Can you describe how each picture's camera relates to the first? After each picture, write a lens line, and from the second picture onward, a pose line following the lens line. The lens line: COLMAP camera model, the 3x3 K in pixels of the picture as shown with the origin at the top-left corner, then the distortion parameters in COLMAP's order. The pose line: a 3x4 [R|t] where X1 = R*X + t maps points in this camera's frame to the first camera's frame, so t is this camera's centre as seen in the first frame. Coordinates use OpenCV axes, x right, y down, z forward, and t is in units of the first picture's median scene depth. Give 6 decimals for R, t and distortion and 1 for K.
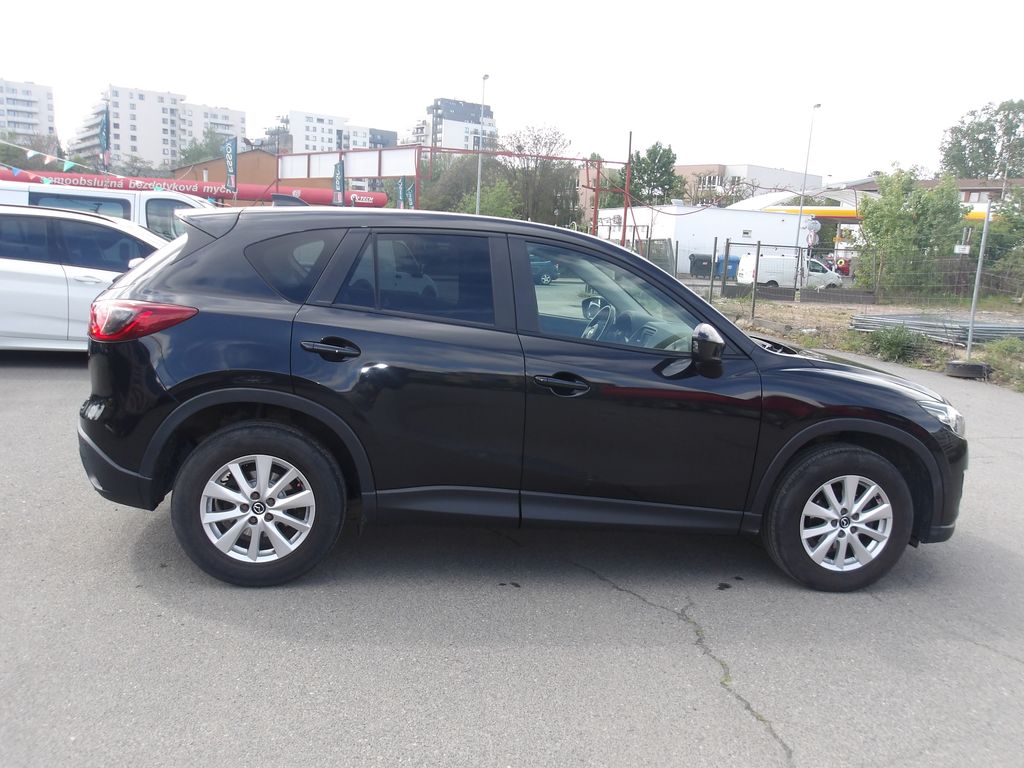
lens RADIAL K [[827.1, 0, 505.2], [0, 827.1, 453.2], [0, 0, 1]] dist [-0.027617, 0.018617]
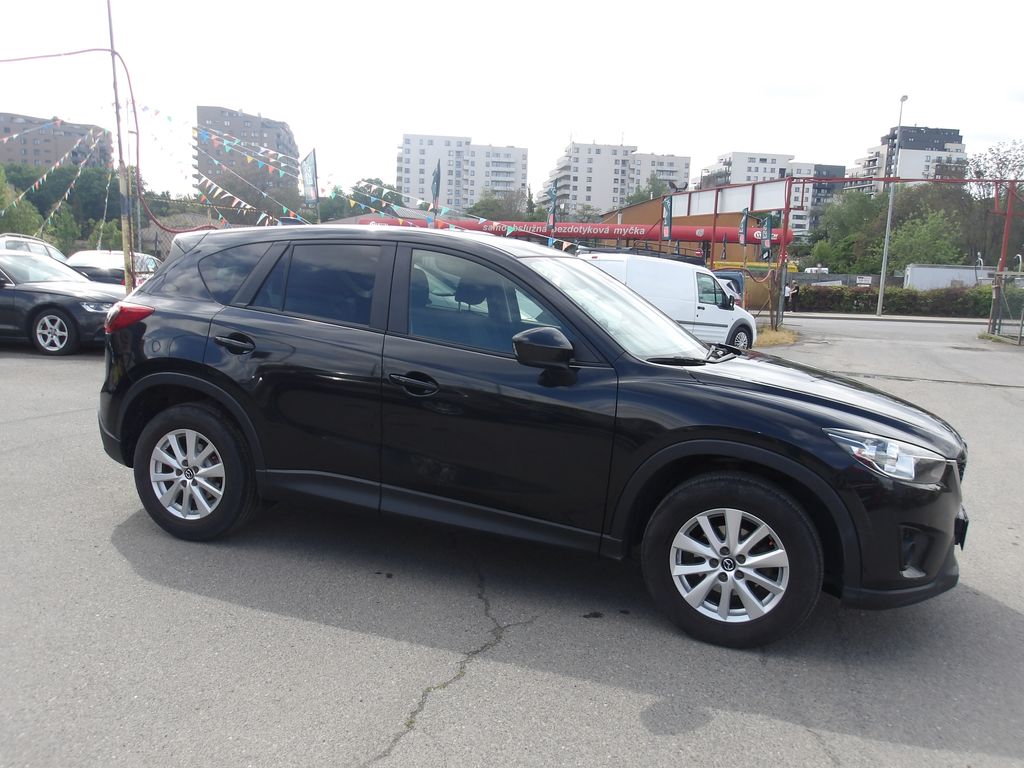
lens RADIAL K [[827.1, 0, 505.2], [0, 827.1, 453.2], [0, 0, 1]] dist [-0.027617, 0.018617]
pose [[0.880029, 0.082729, -0.467659, 0.611796], [-0.103941, 0.994389, -0.019684, 0.010773], [0.463407, 0.065931, 0.883690, 0.133934]]
